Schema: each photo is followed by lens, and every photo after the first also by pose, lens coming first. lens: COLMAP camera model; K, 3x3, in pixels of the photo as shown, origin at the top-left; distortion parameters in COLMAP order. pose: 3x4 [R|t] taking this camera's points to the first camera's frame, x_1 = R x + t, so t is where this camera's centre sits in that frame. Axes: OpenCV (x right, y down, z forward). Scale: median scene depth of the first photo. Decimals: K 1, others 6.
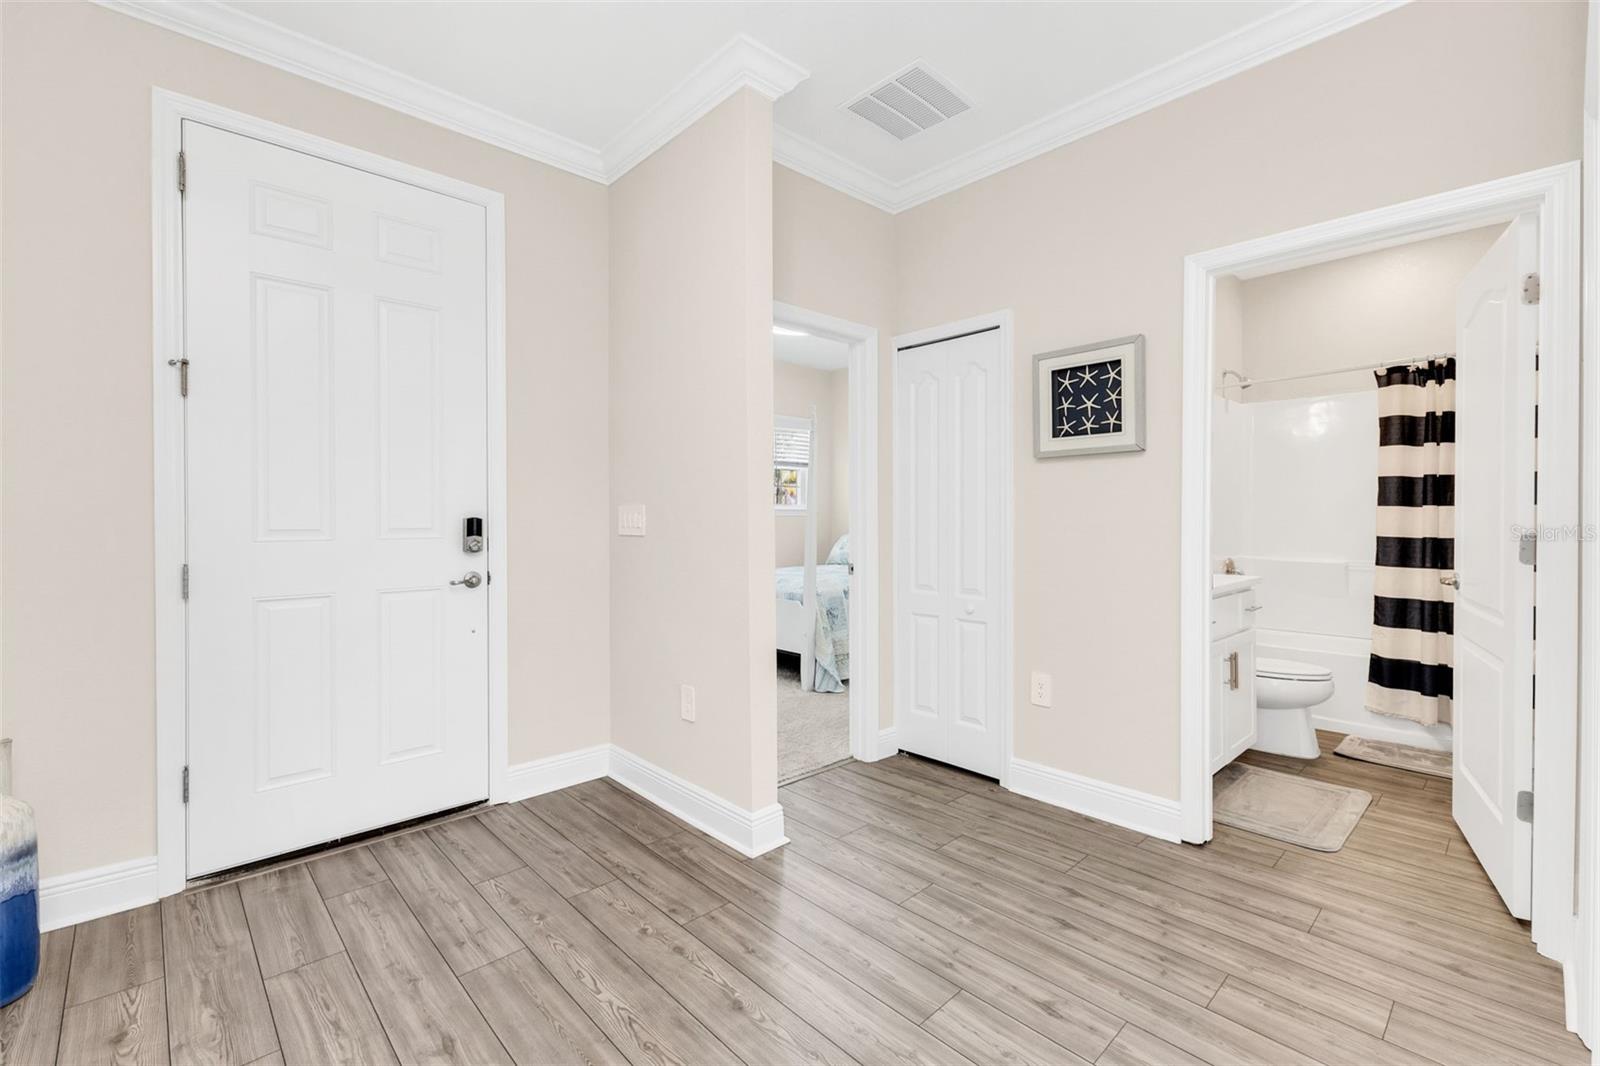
lens RADIAL K [[689.5, 0, 802.8], [0, 689.5, 524.9], [0, 0, 1]] dist [0.000539, -0.000142]
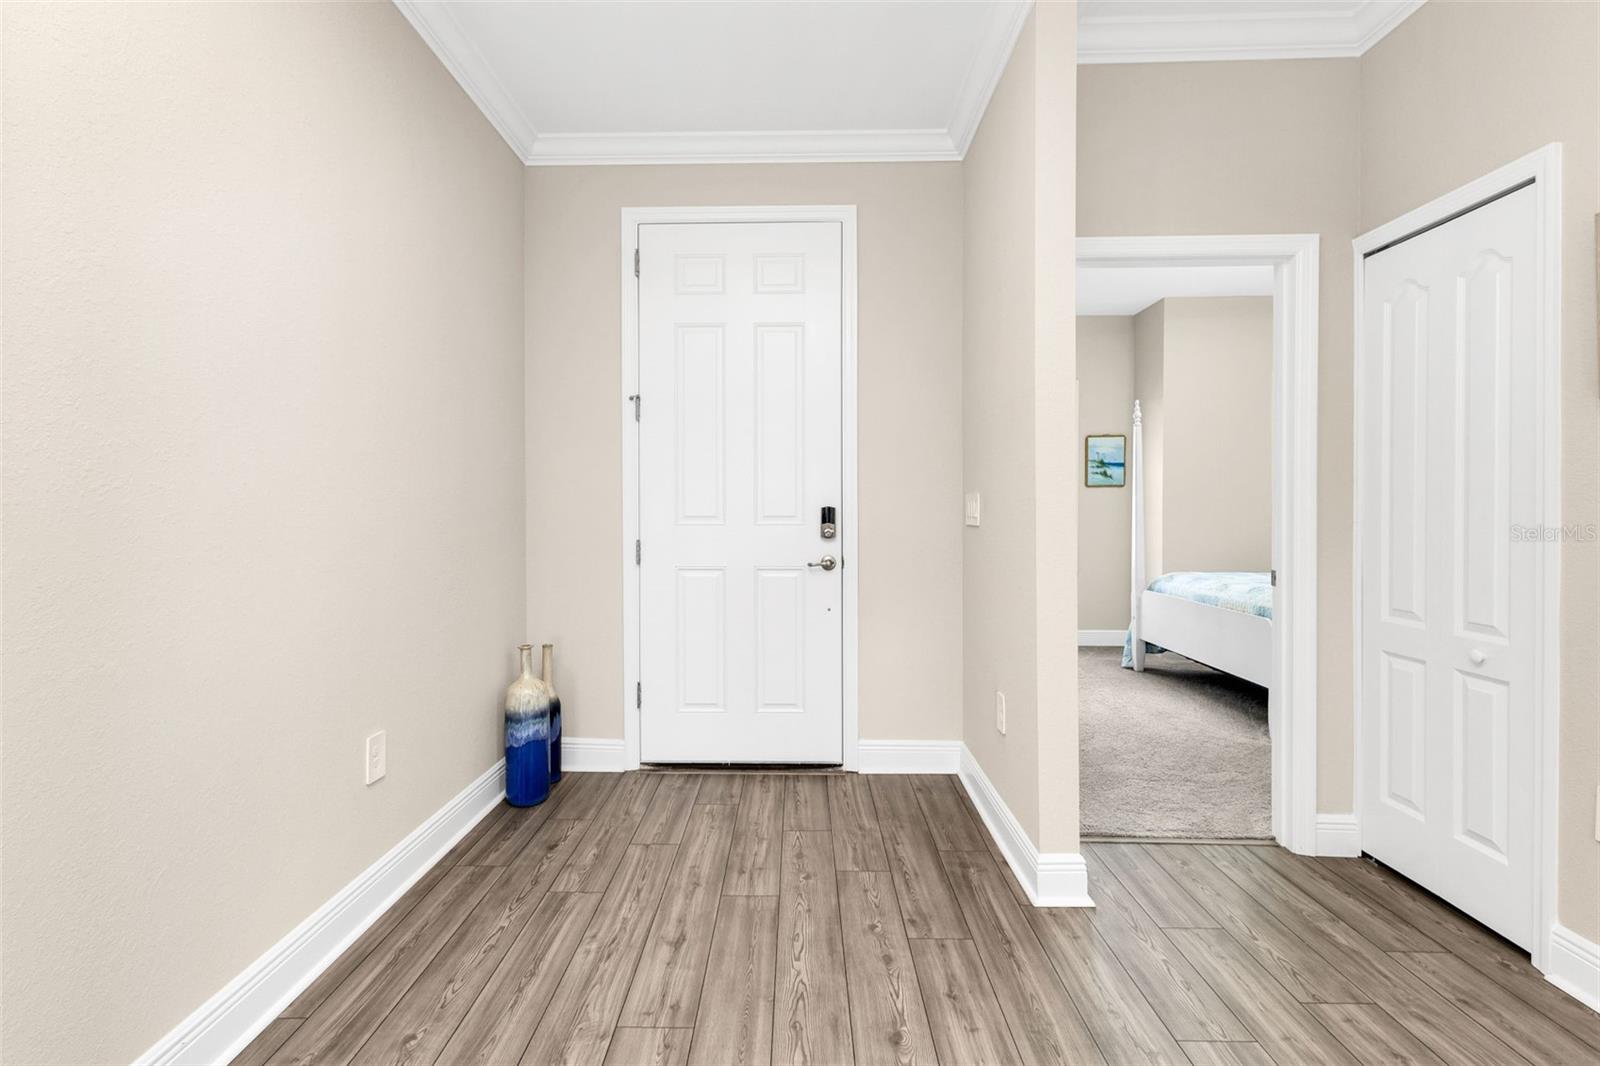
lens RADIAL K [[716.6, 0, 790.4], [0, 716.6, 519.1], [0, 0, 1]] dist [-0.000803, 0.000124]
pose [[0.711030, 0.011425, -0.703069, 0.312925], [-0.007646, 0.999935, 0.008516, -0.000493], [0.703120, -0.000680, 0.711070, 0.150724]]
